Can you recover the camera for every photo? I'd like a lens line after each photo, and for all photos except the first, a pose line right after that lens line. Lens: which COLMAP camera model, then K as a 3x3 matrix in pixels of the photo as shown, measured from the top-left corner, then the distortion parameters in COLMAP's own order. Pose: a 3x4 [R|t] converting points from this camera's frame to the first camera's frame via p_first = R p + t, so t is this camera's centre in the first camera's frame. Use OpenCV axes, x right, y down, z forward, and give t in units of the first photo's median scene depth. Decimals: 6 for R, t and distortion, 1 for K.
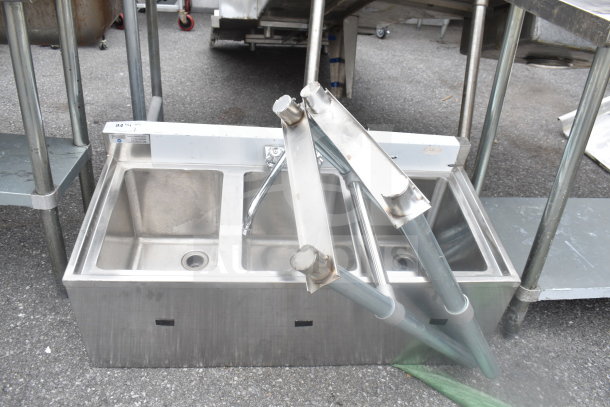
lens RADIAL K [[535.4, 0, 309.4], [0, 535.4, 199.9], [0, 0, 1]] dist [-0.087392, 0.017731]
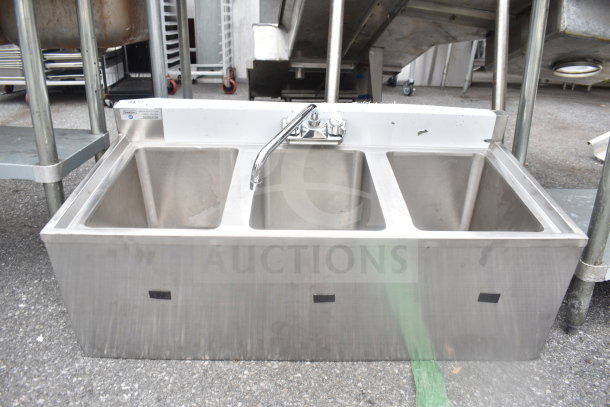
lens RADIAL K [[475.8, 0, 307.6], [0, 475.8, 199.6], [0, 0, 1]] dist [-0.097158, 0.017552]
pose [[0.995833, -0.028290, -0.086699, 0.029289], [0.014001, 0.986825, -0.161184, 0.182361], [0.090116, 0.159298, 0.983109, 0.226583]]
